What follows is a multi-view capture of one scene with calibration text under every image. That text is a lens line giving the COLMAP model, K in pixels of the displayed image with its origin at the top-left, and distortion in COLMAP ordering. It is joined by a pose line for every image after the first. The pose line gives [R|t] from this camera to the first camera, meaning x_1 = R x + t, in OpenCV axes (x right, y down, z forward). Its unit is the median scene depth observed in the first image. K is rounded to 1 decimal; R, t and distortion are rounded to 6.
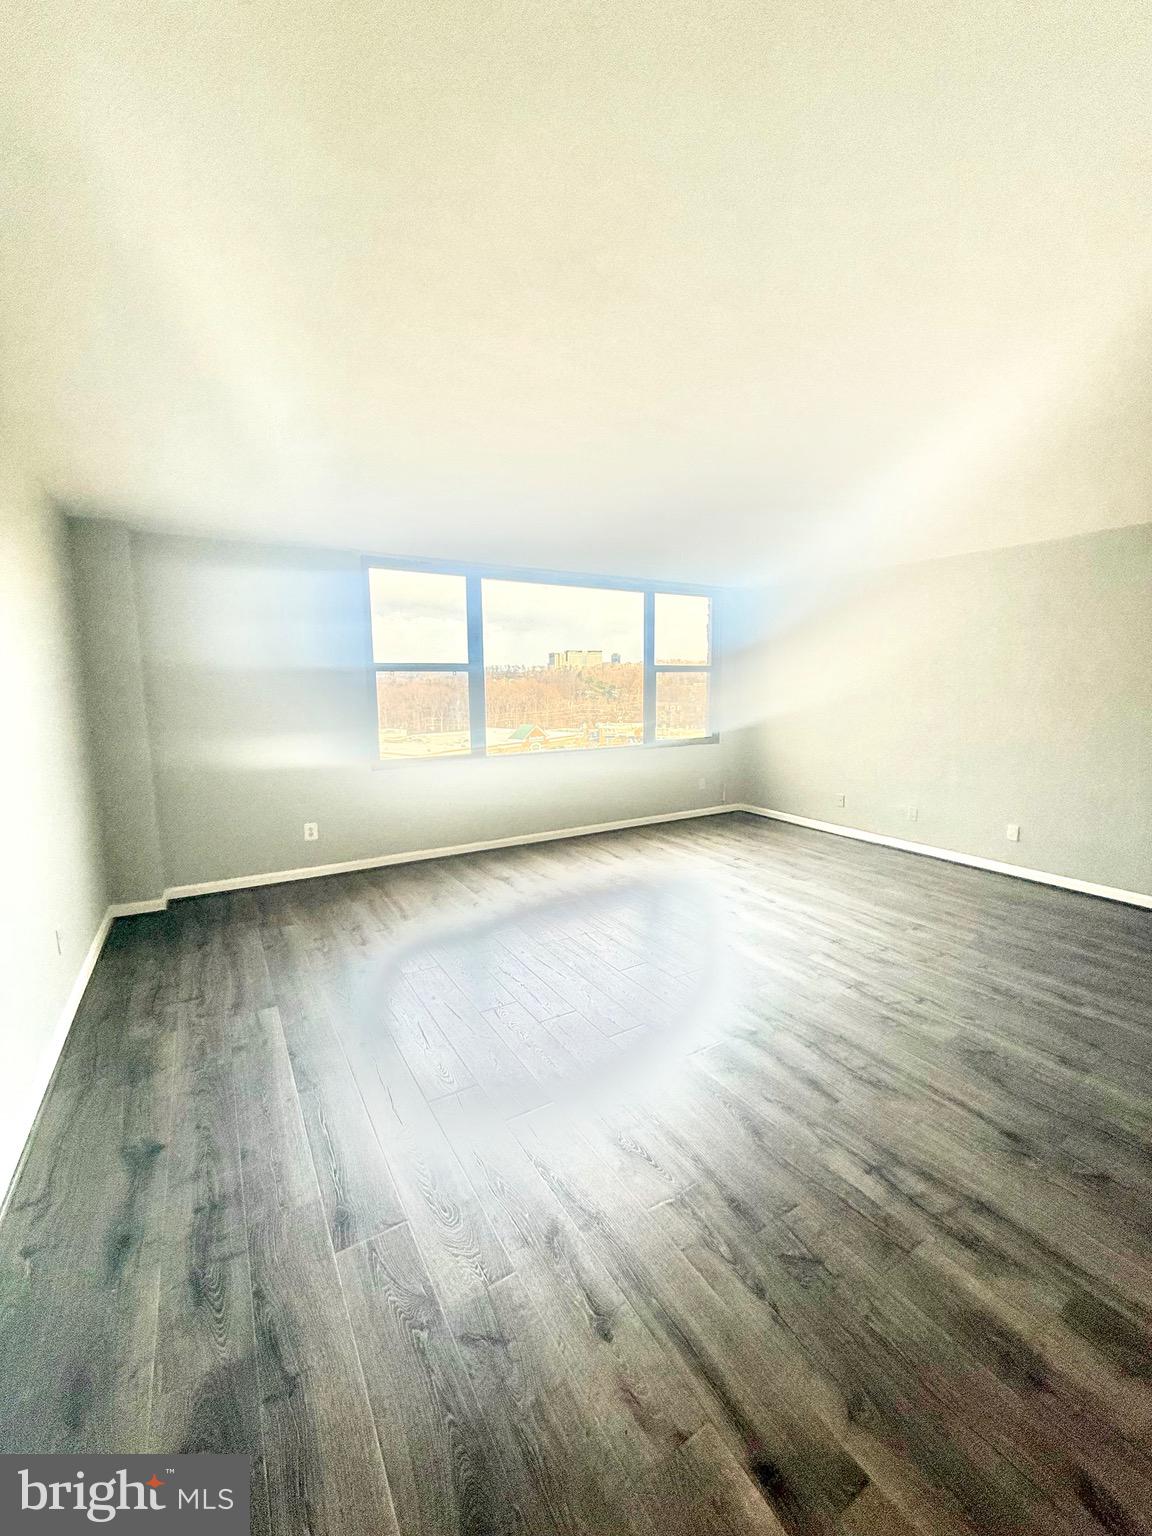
lens RADIAL K [[606.0, 0, 576.0], [0, 606.0, 768.0], [0, 0, 1]] dist [-0.001727, 0.000267]
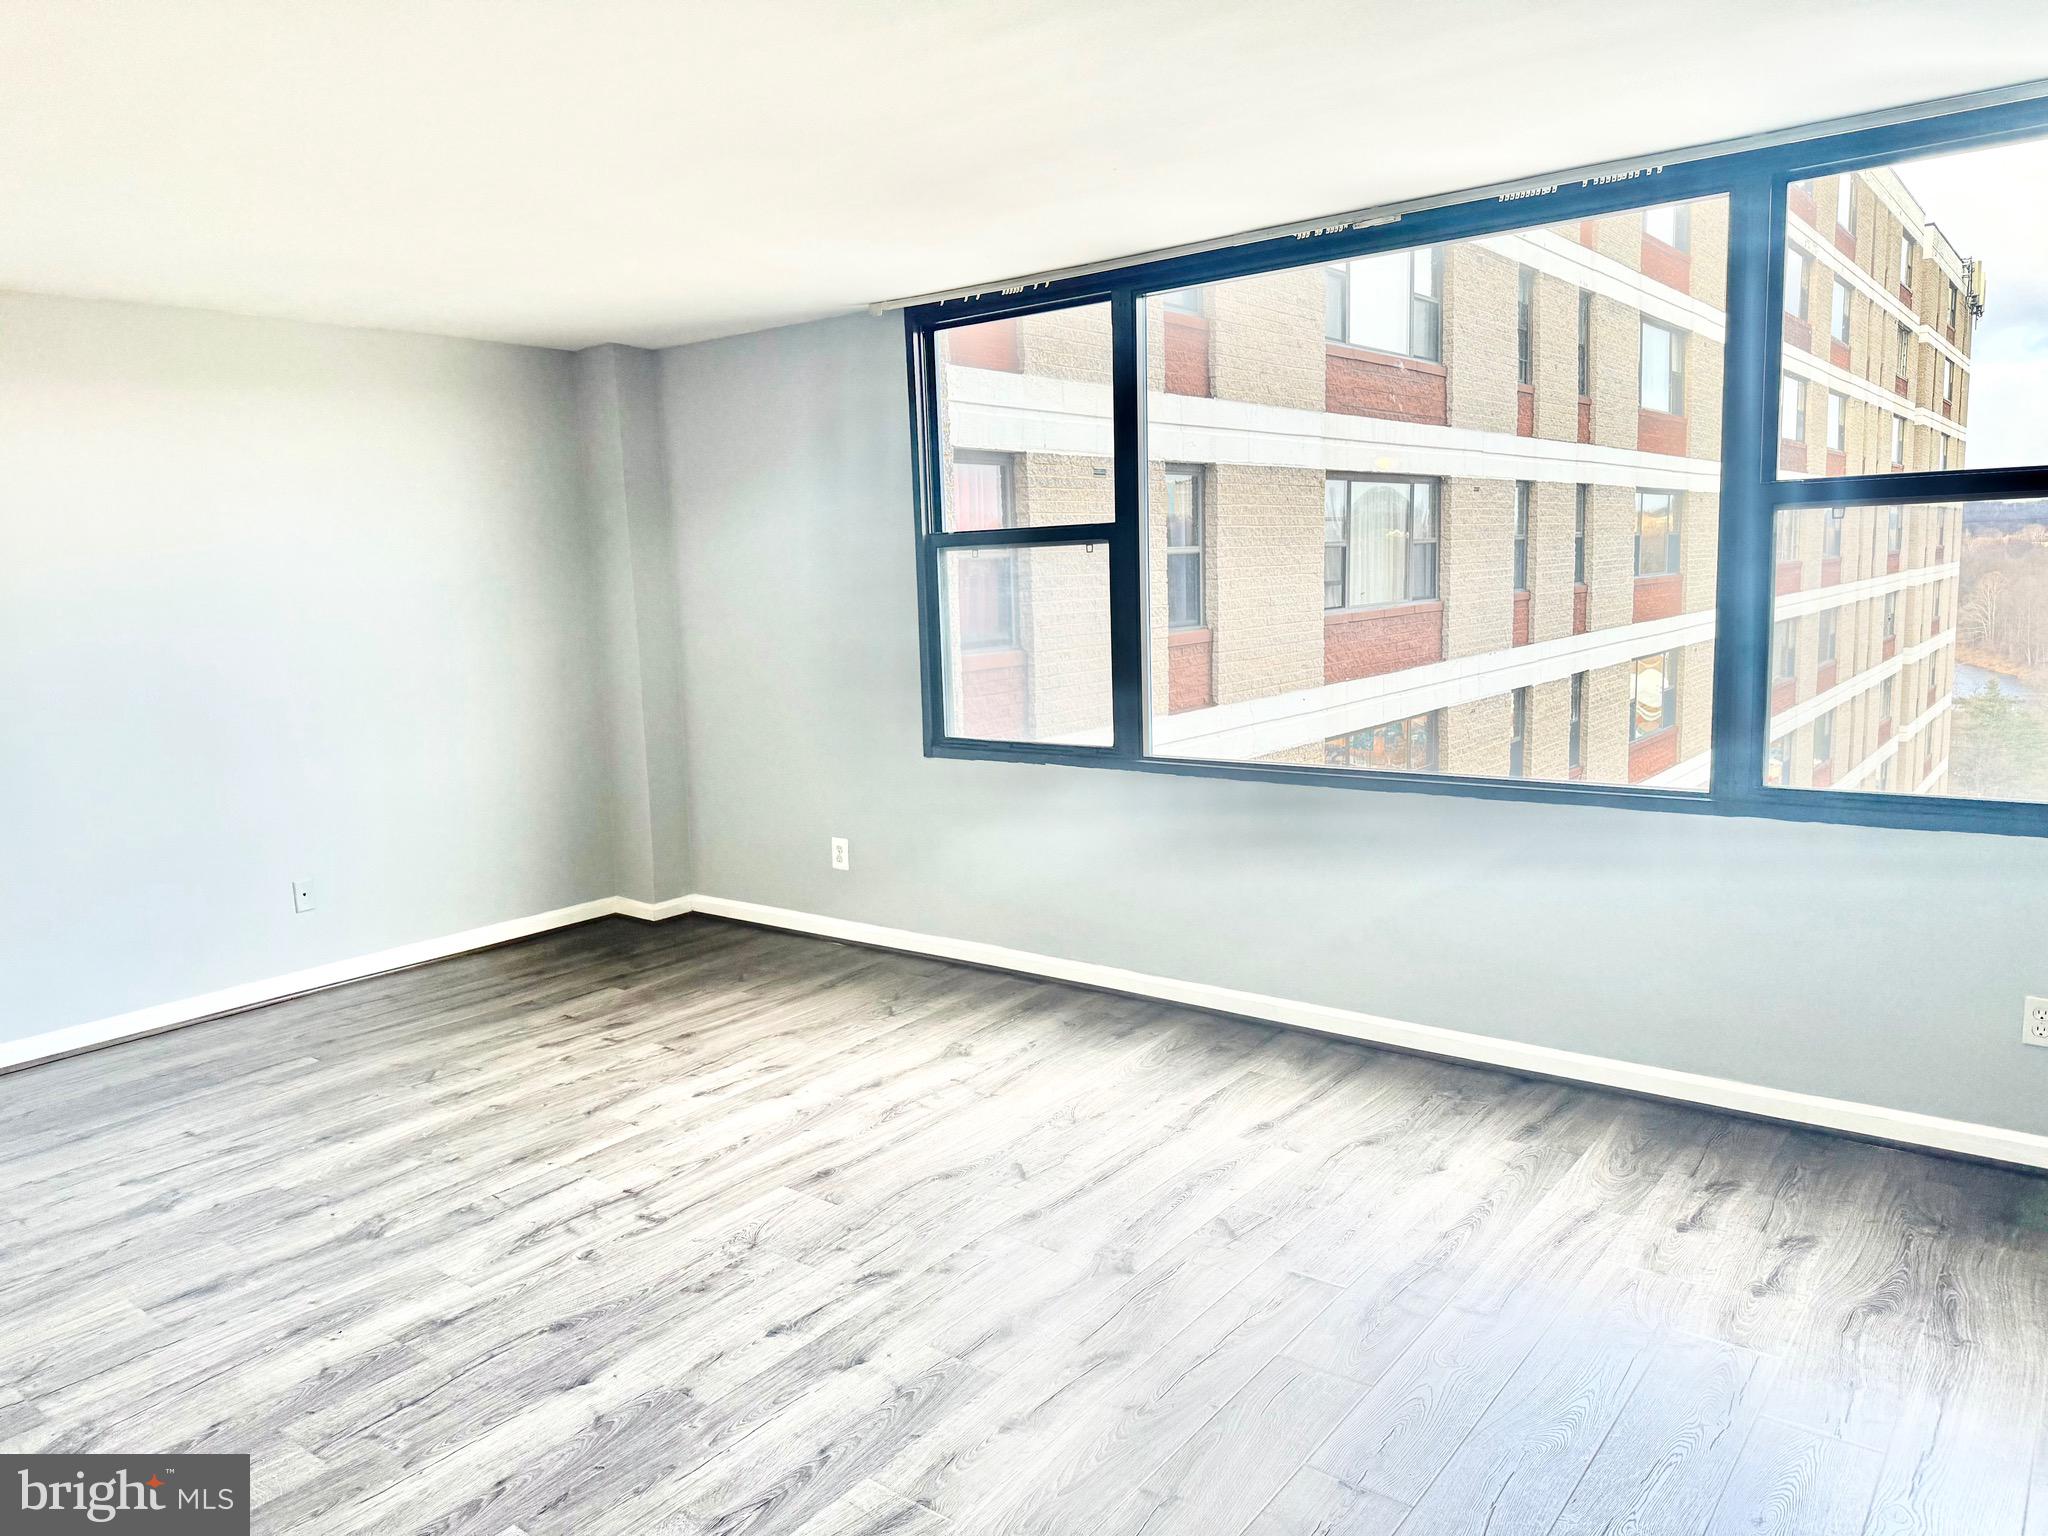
lens RADIAL K [[1430.3, 0, 1024.0], [0, 1430.3, 768.0], [0, 0, 1]] dist [-0.001499, -0.000914]
pose [[0.353731, 0.135367, -0.925500, 2.441773], [-0.090704, 0.989773, 0.110100, -0.389810], [0.930939, 0.045001, 0.362391, 2.129053]]
